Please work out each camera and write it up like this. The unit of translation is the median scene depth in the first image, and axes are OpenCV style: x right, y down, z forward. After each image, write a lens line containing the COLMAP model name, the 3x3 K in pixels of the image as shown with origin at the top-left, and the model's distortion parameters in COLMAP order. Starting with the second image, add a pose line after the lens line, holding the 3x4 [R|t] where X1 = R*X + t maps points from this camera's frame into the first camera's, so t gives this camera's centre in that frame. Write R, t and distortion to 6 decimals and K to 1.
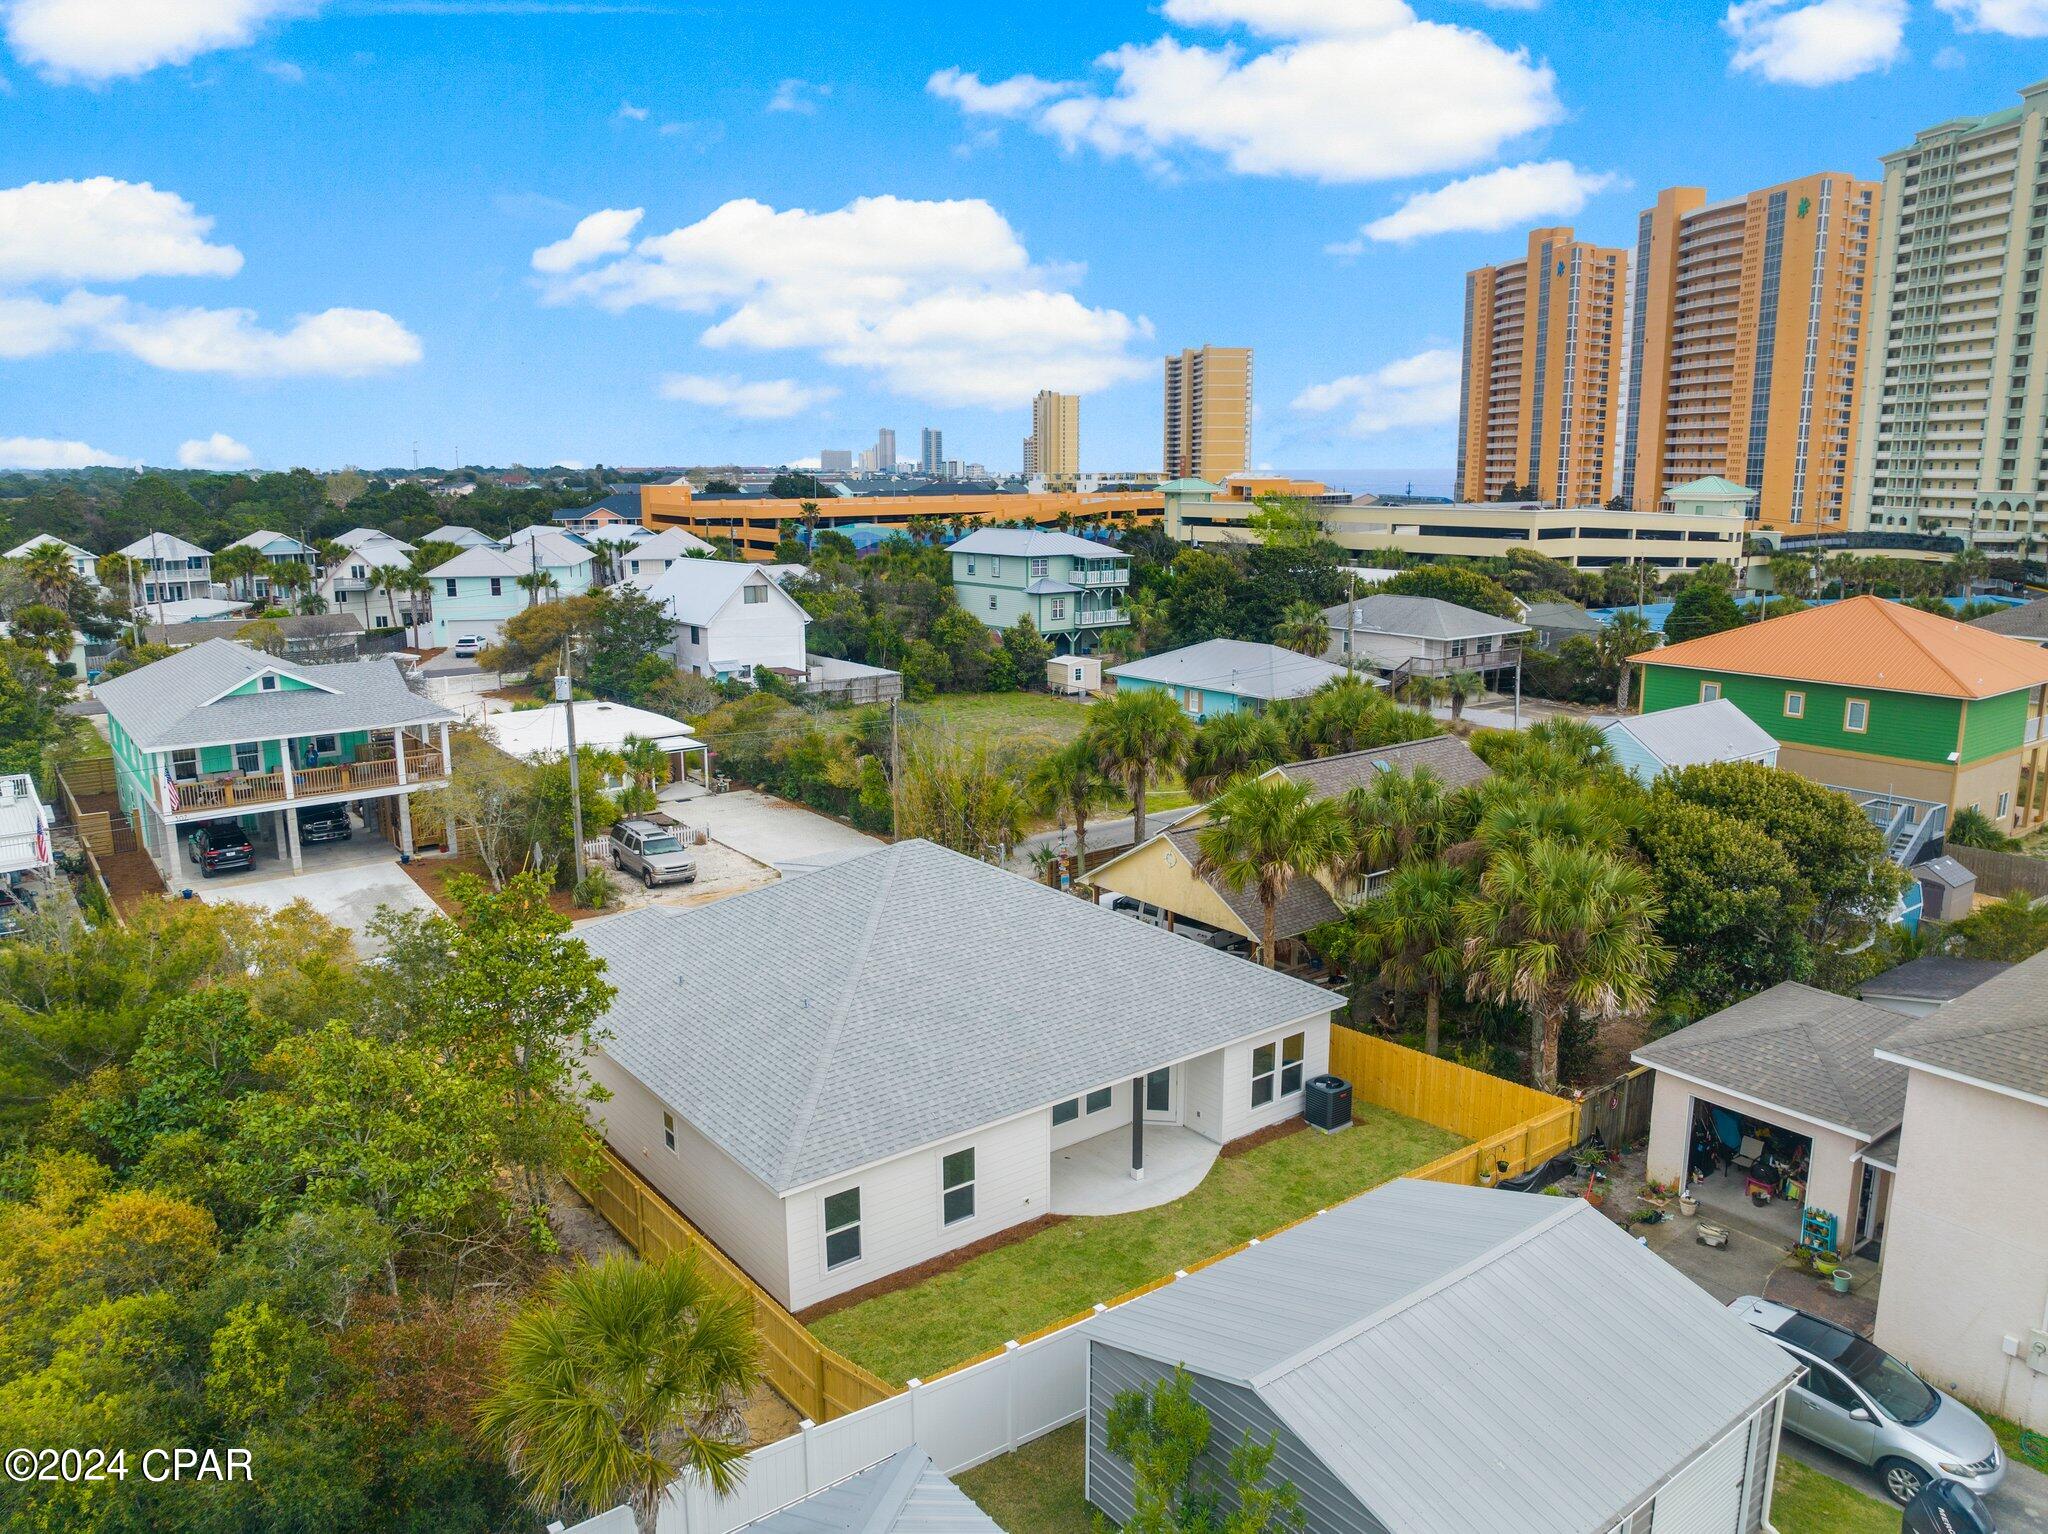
lens RADIAL K [[1470.4, 0, 1024.0], [0, 1470.4, 767.0], [0, 0, 1]] dist [-0.033777, -0.002748]
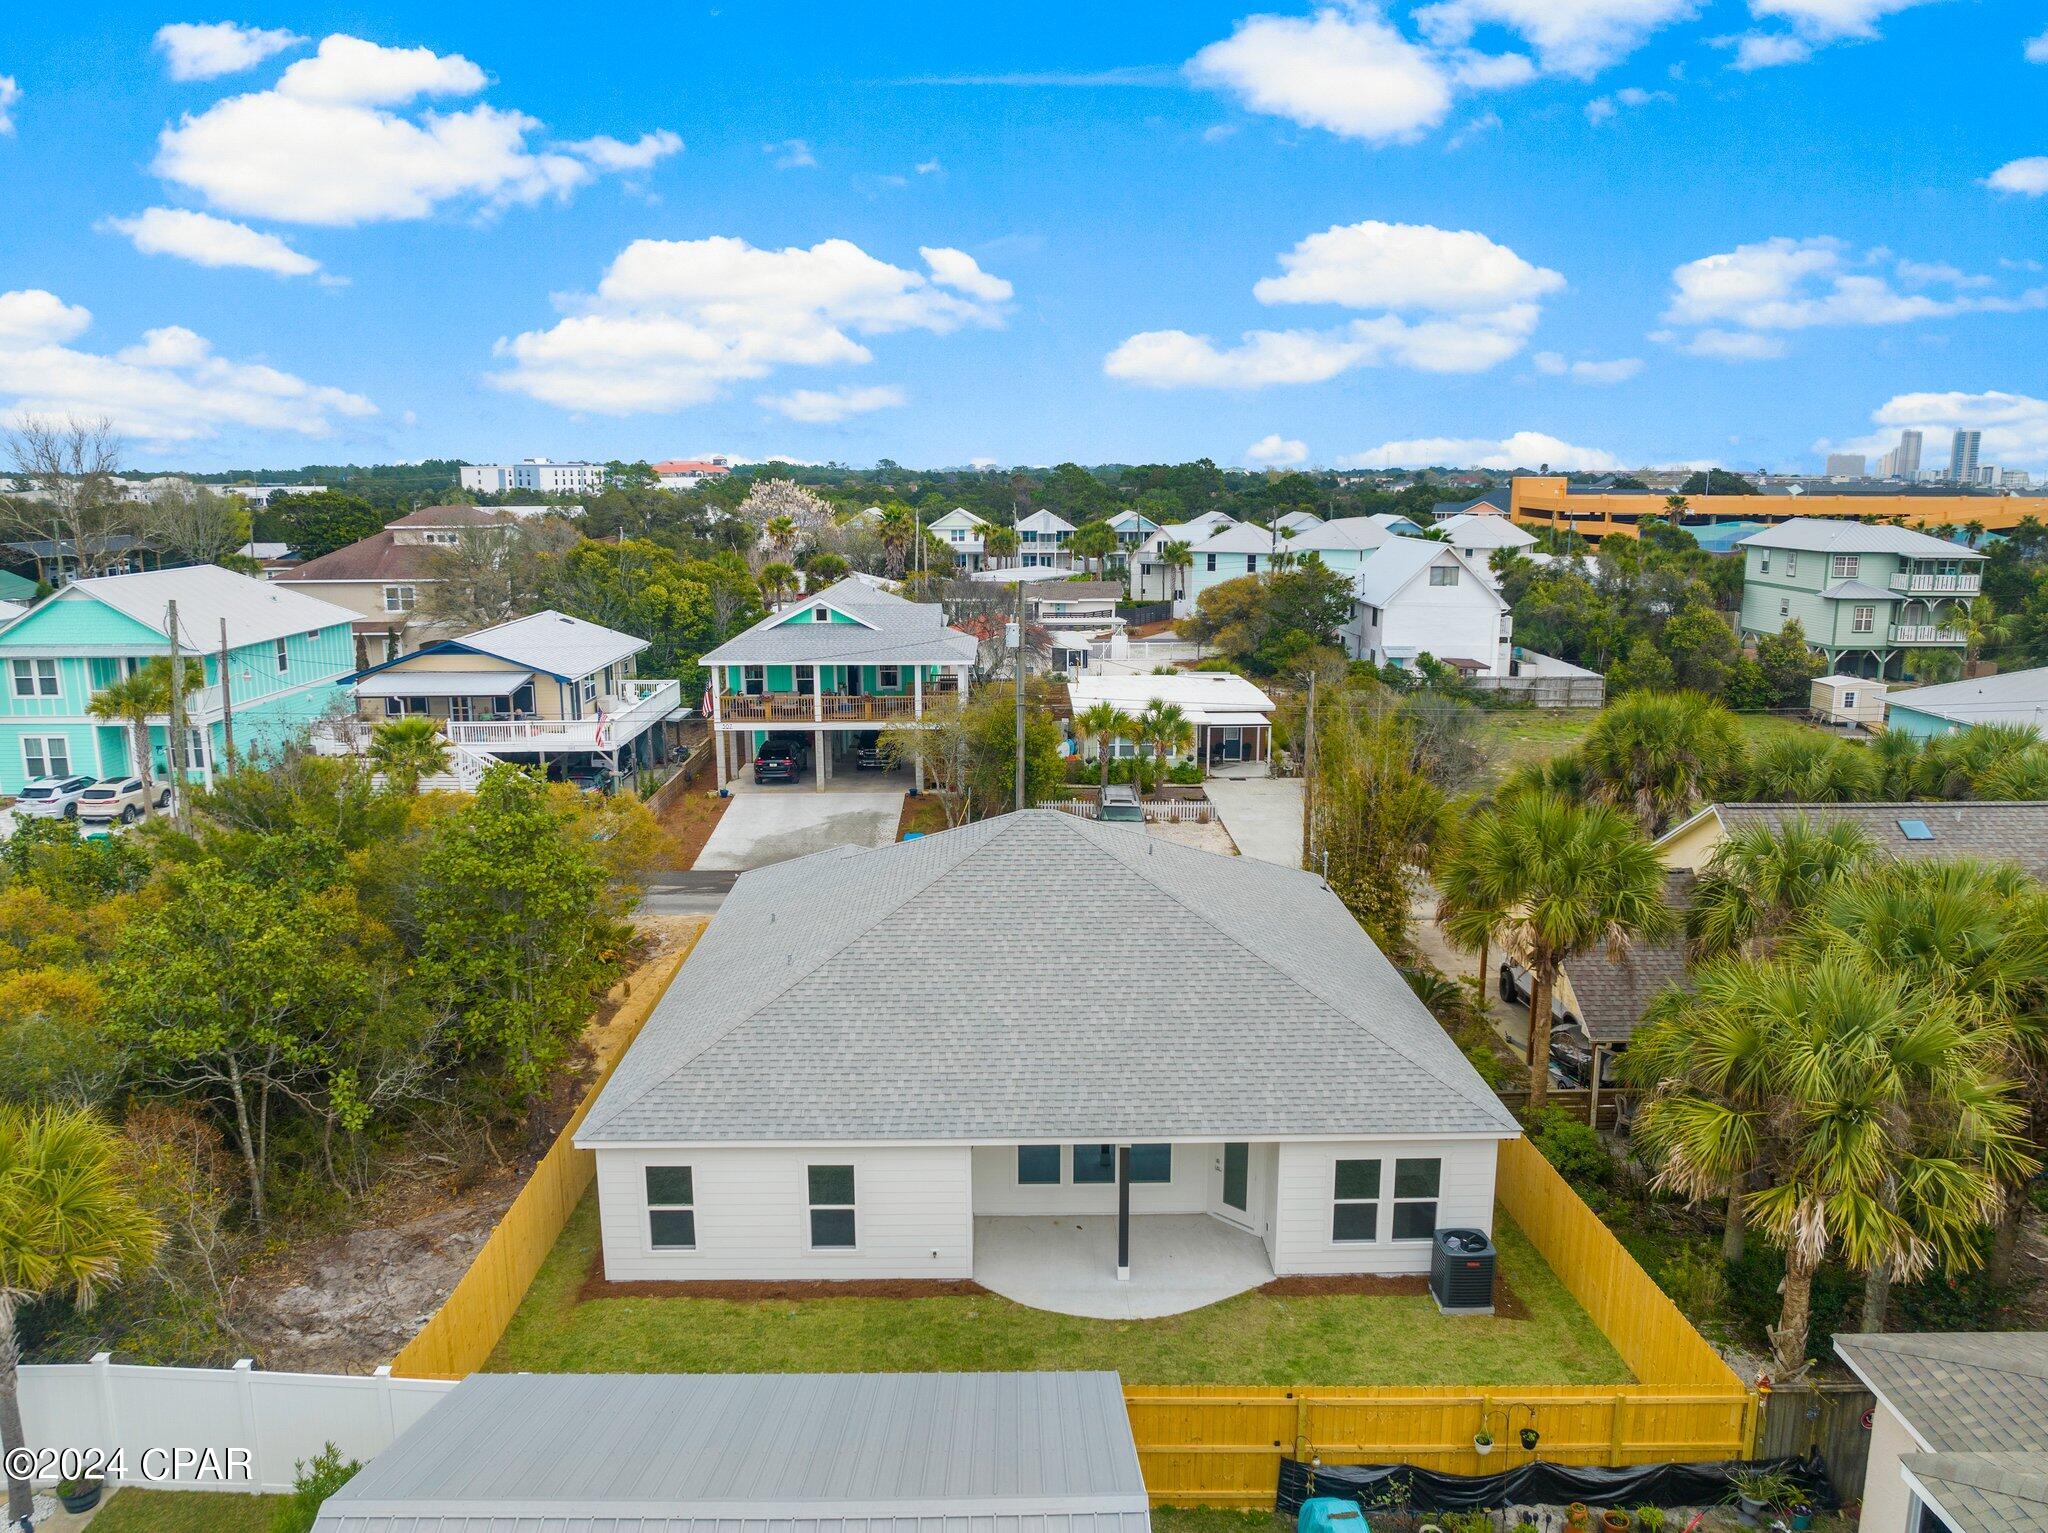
lens RADIAL K [[1470.4, 0, 1024.0], [0, 1470.4, 766.5], [0, 0, 1]] dist [-0.033777, -0.002748]
pose [[0.798663, 0.119307, -0.589833, 0.154101], [-0.121865, 0.991907, 0.035624, -0.001441], [0.589310, 0.043429, 0.806739, 0.117018]]
